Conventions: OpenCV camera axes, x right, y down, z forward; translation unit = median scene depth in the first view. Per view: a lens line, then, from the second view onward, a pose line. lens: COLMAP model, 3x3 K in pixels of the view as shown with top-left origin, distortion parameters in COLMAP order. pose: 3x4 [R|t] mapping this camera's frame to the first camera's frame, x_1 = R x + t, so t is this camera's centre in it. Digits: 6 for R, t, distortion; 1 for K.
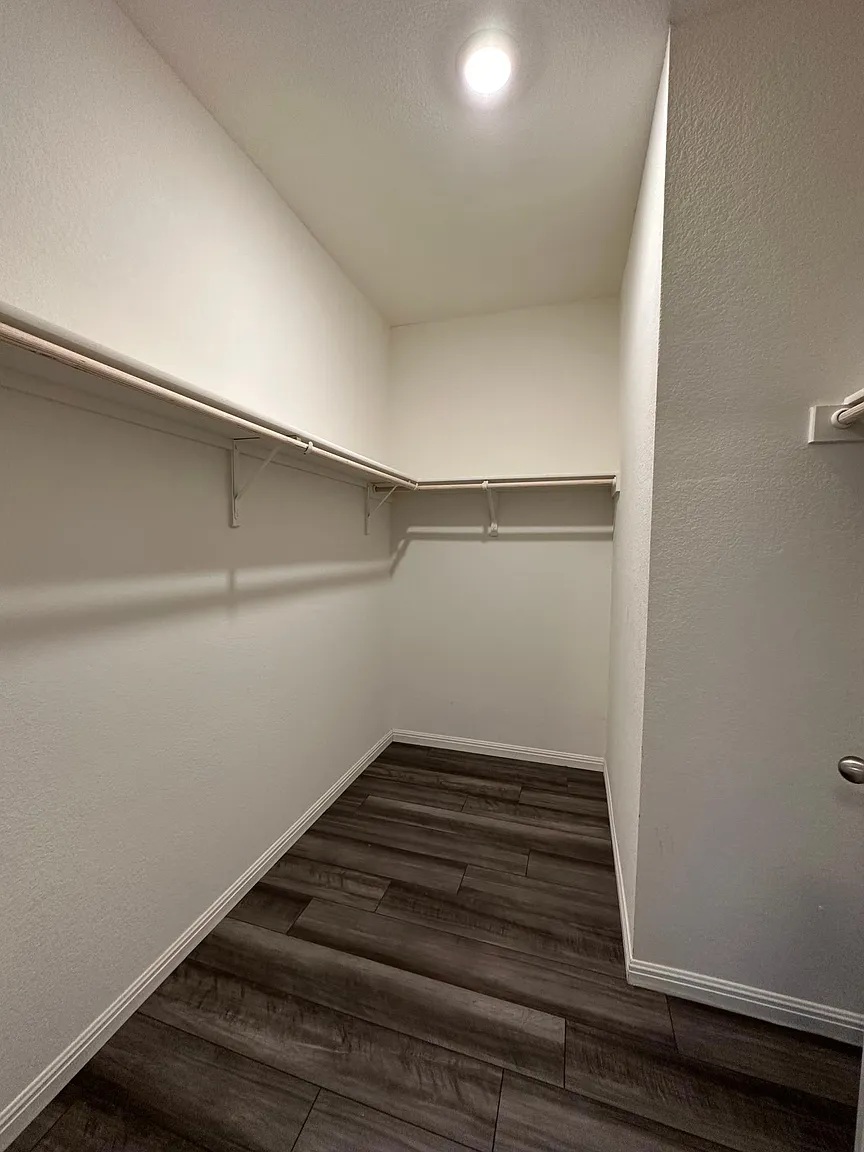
lens RADIAL K [[465.5, 0, 435.1], [0, 465.5, 570.0], [0, 0, 1]] dist [-0.008855, 0.003064]
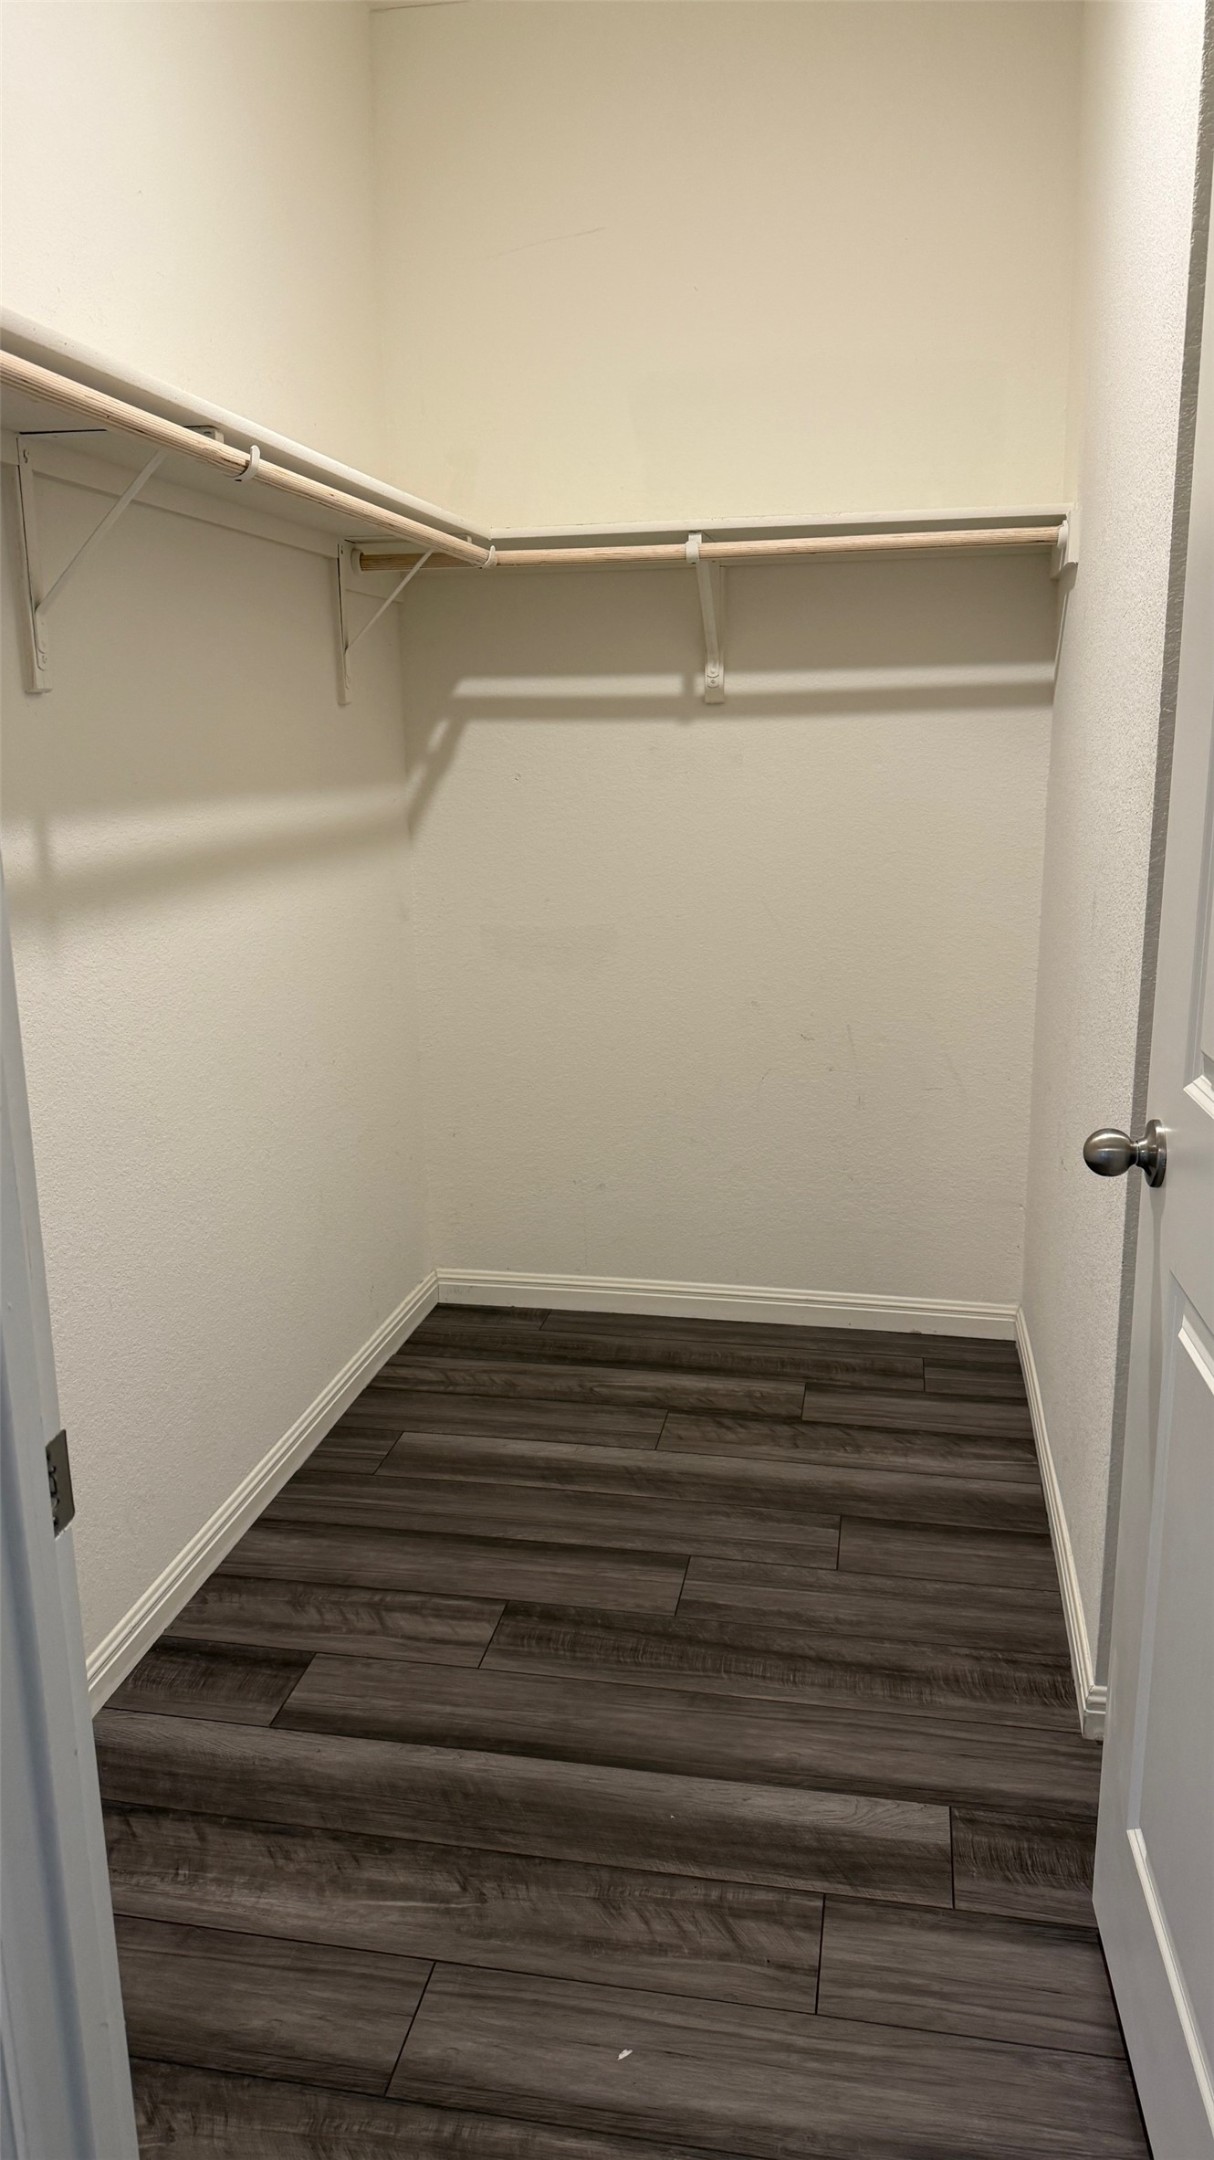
lens RADIAL K [[1555.6, 0, 605.8], [0, 1555.6, 1088.7], [0, 0, 1]] dist [0.022174, -0.037935]
pose [[0.993684, -0.045959, 0.102376, -0.130007], [0.027493, 0.984189, 0.174976, 0.005851], [-0.108799, -0.171056, 0.979236, -0.247101]]
